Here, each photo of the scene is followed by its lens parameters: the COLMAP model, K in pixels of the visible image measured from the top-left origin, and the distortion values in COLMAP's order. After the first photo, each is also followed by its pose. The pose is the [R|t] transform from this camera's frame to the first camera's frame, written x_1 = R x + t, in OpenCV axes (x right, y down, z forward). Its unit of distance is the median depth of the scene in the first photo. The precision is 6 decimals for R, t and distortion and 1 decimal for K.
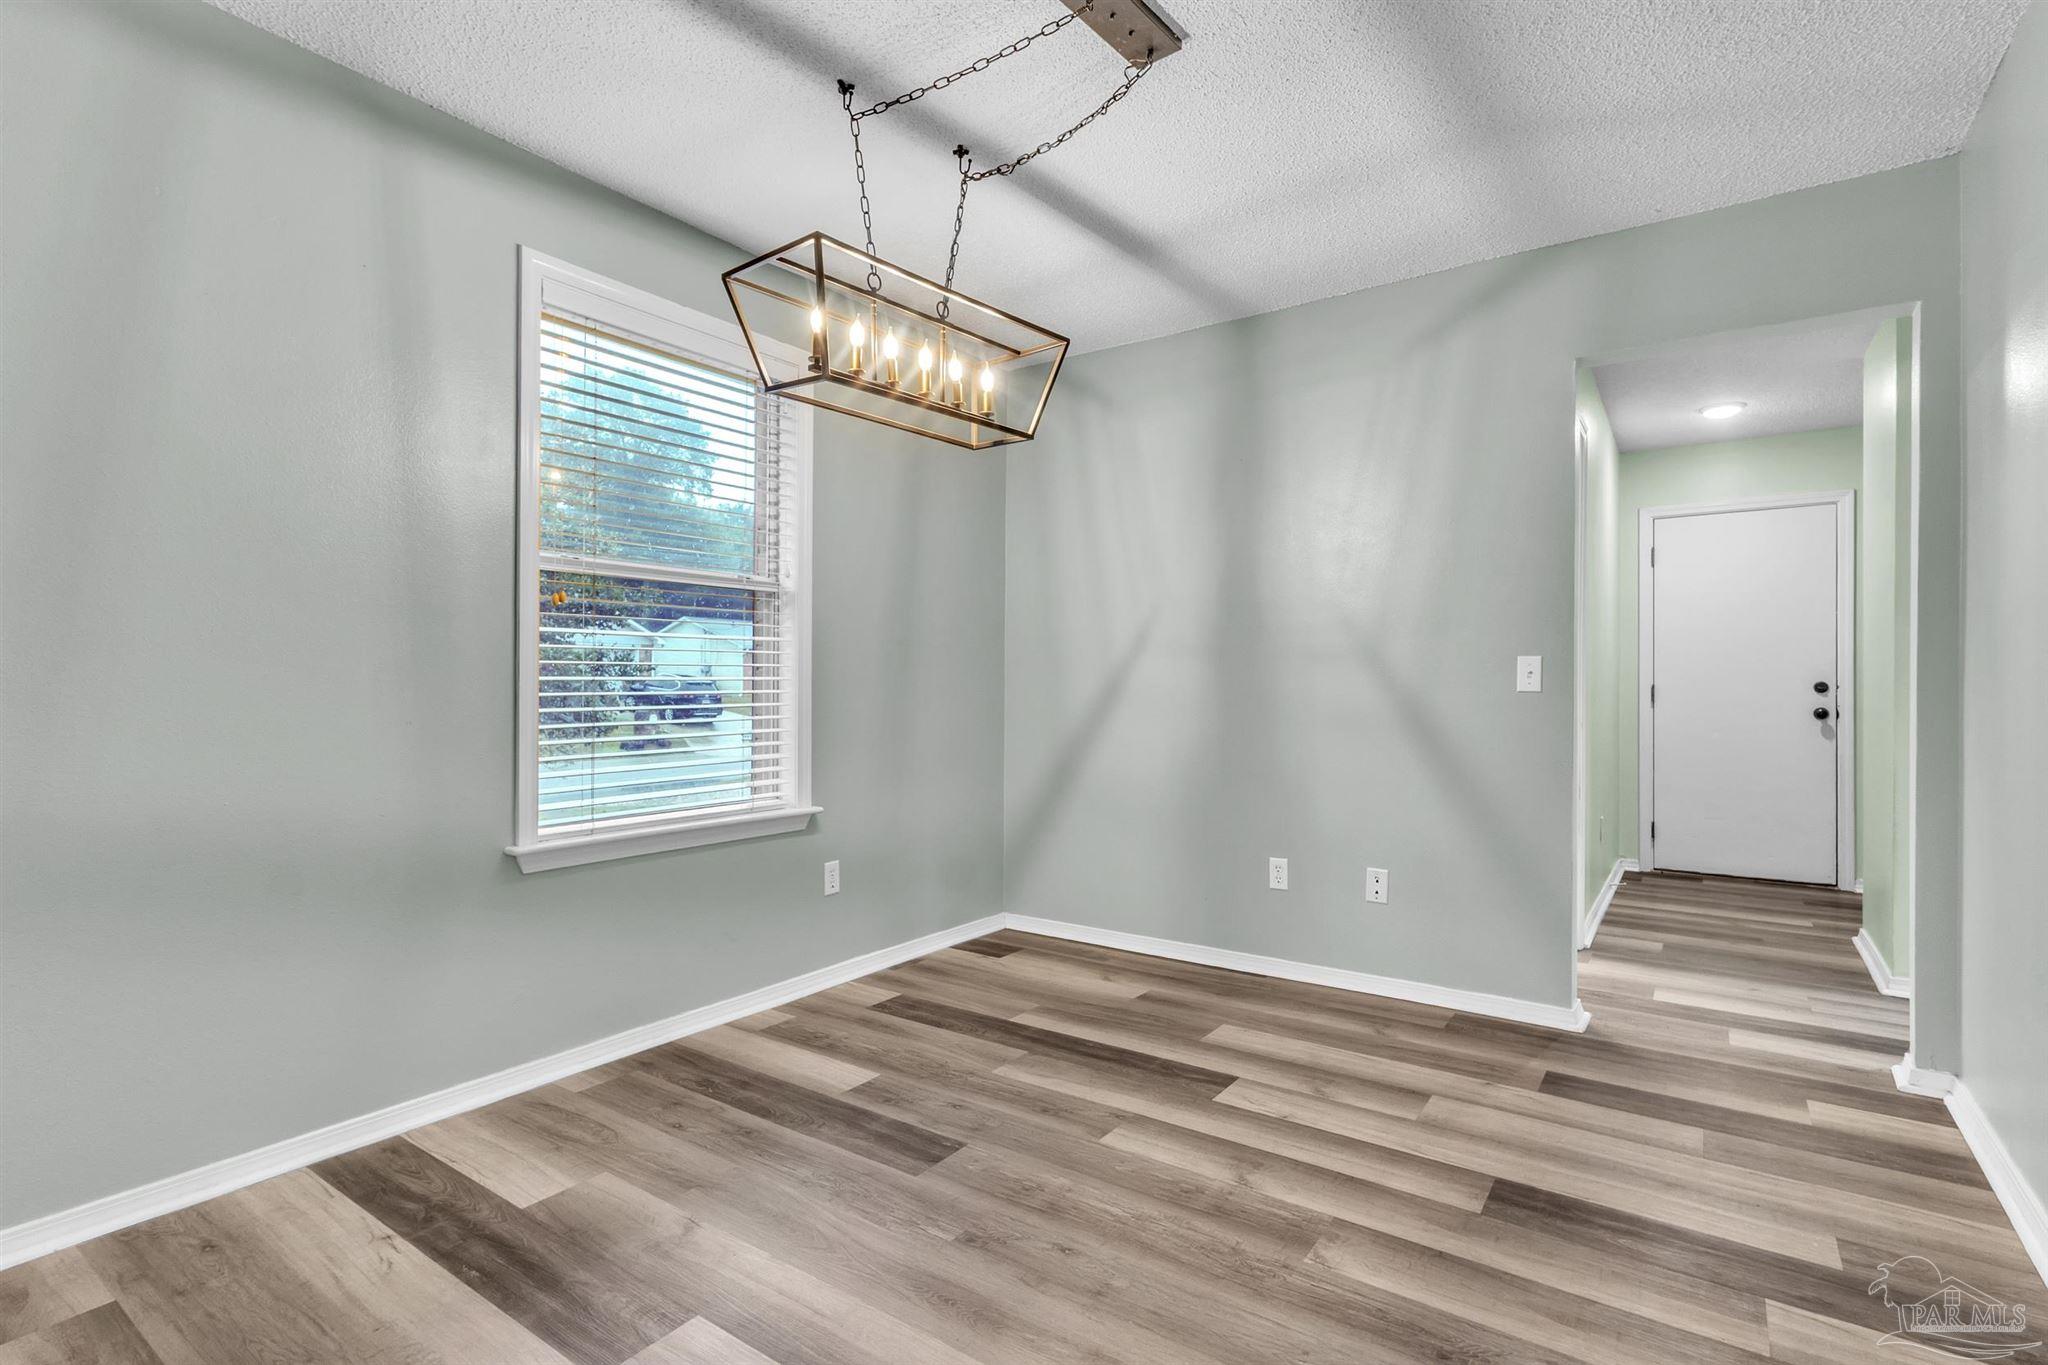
lens RADIAL K [[963.4, 0, 1034.3], [0, 963.4, 691.7], [0, 0, 1]] dist [0.003339, 0.001406]
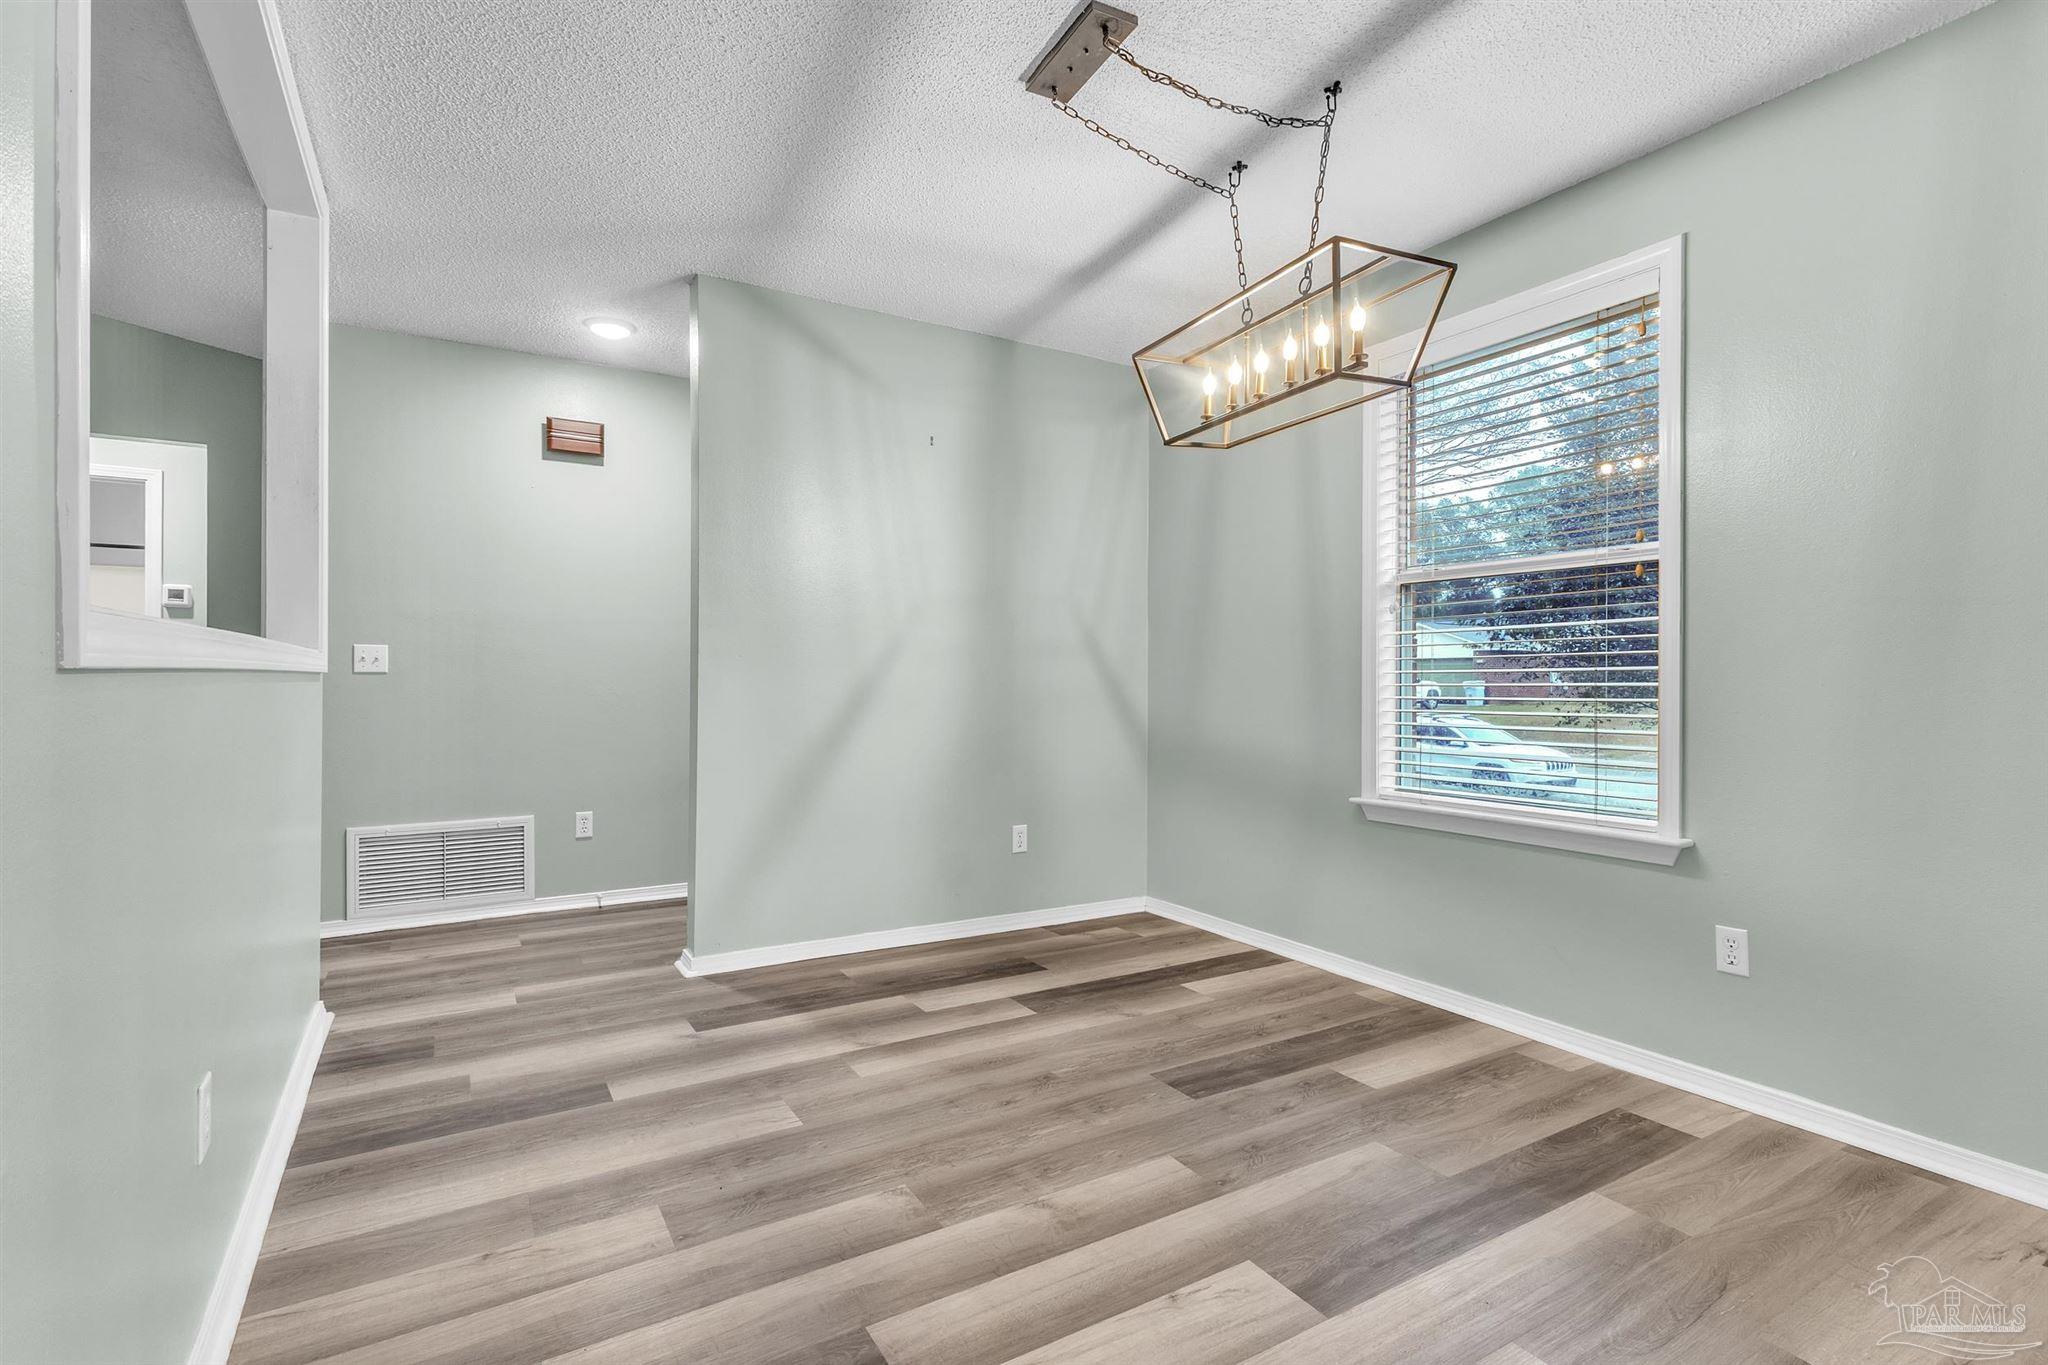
lens RADIAL K [[963.4, 0, 1015.0], [0, 963.4, 679.6], [0, 0, 1]] dist [0.003339, 0.001406]
pose [[-0.417076, -0.005671, -0.908854, 0.876715], [-0.006807, 0.999972, -0.003116, 0.003397], [0.908846, 0.004887, -0.417103, 1.110302]]
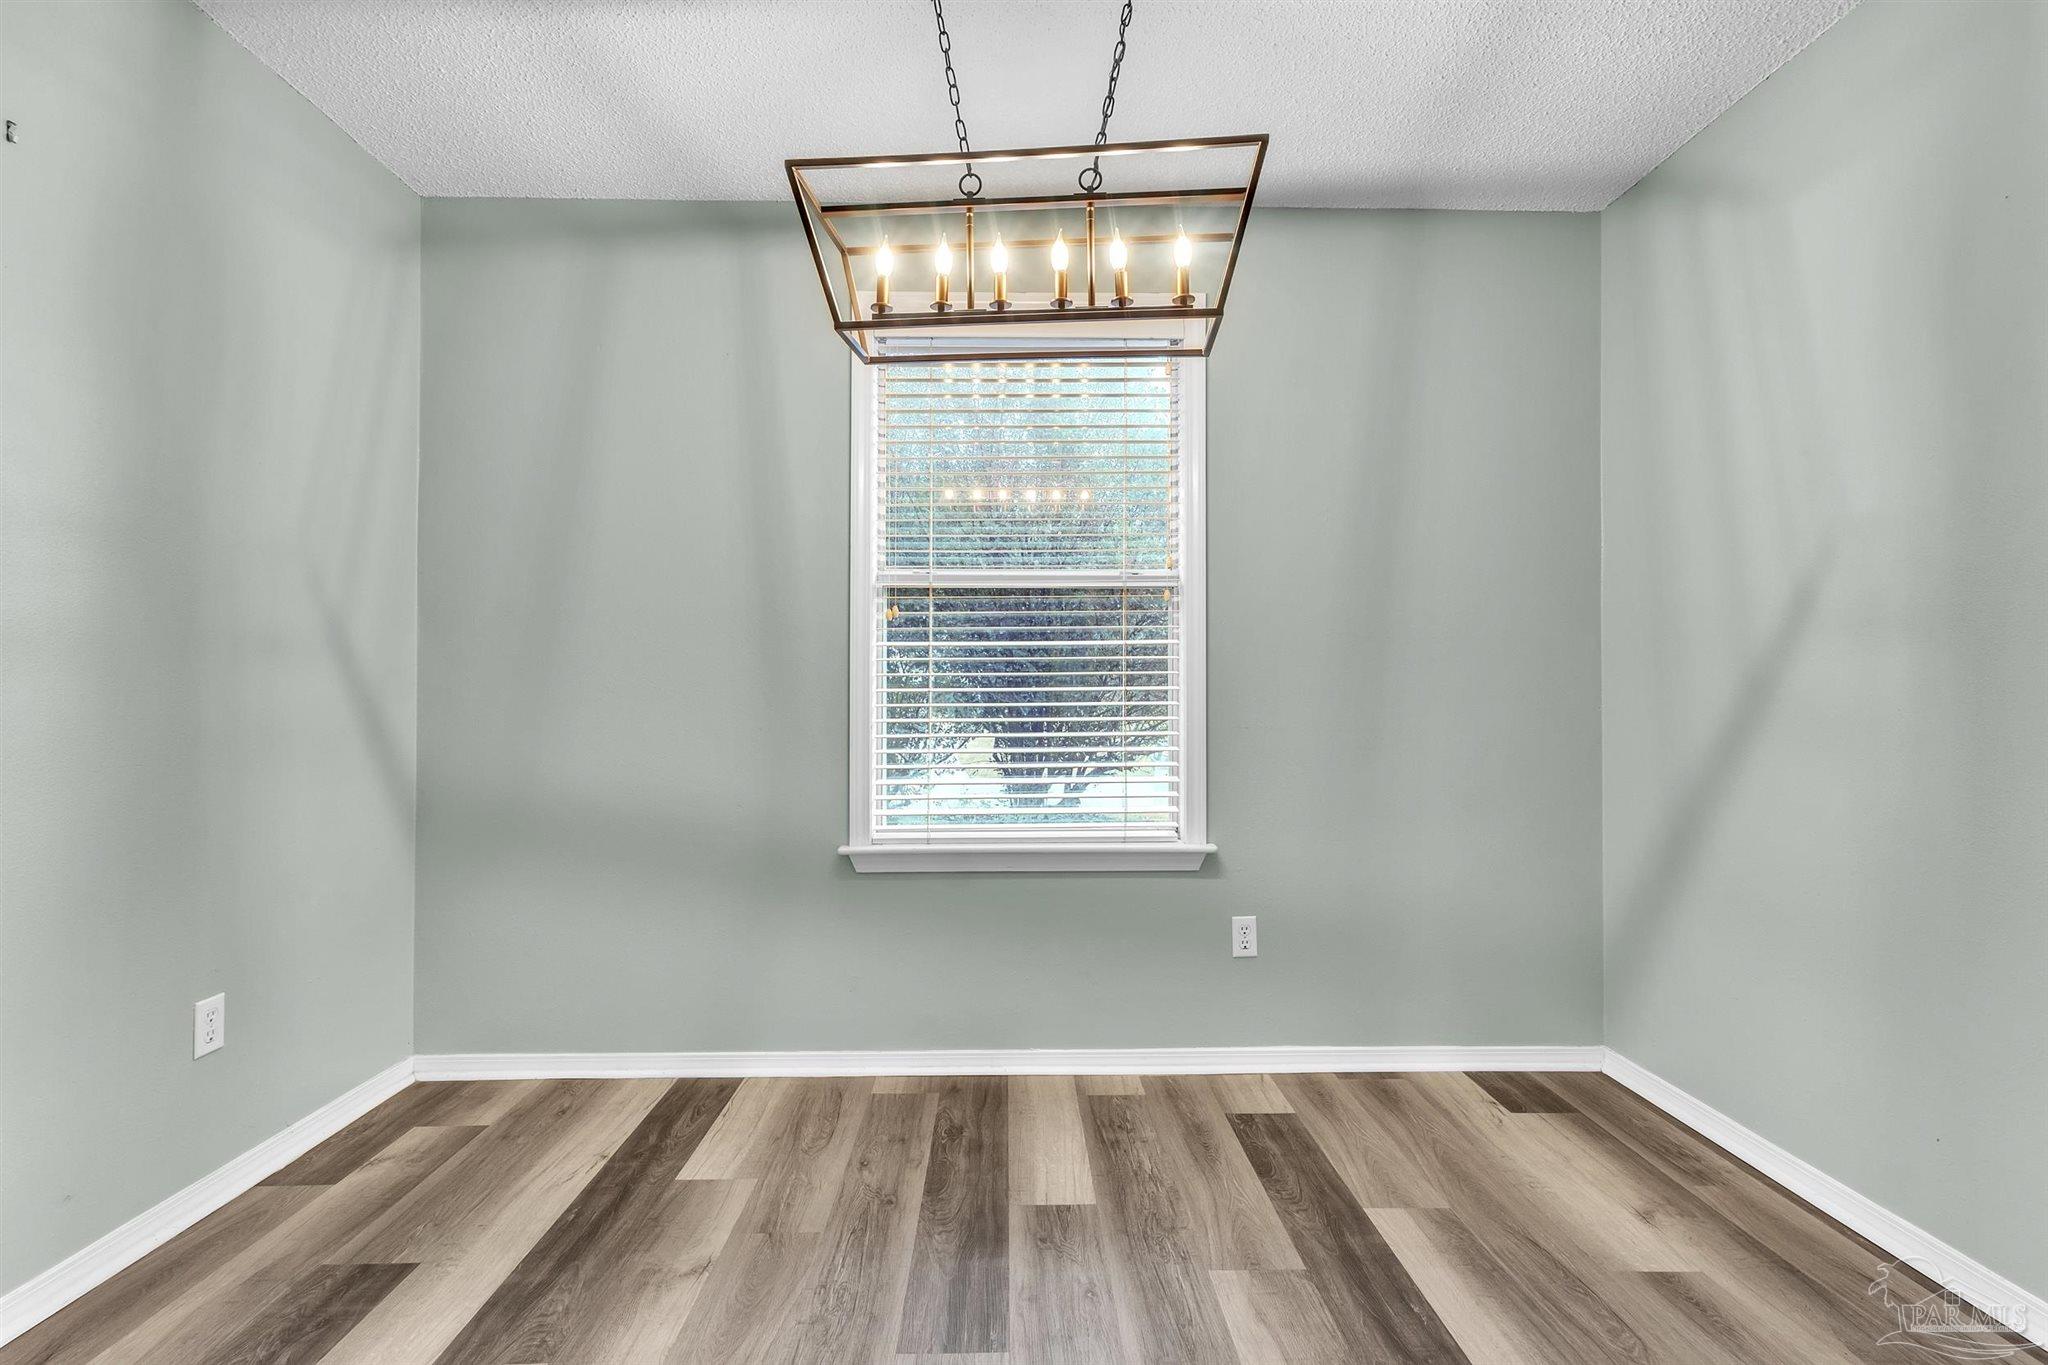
lens RADIAL K [[963.4, 0, 1026.8], [0, 963.4, 687.9], [0, 0, 1]] dist [0.003339, 0.001406]
pose [[0.586756, -0.007384, -0.809730, 0.449524], [-0.000206, 0.999957, -0.009267, -0.006321], [0.809764, 0.005604, 0.586729, 0.523150]]
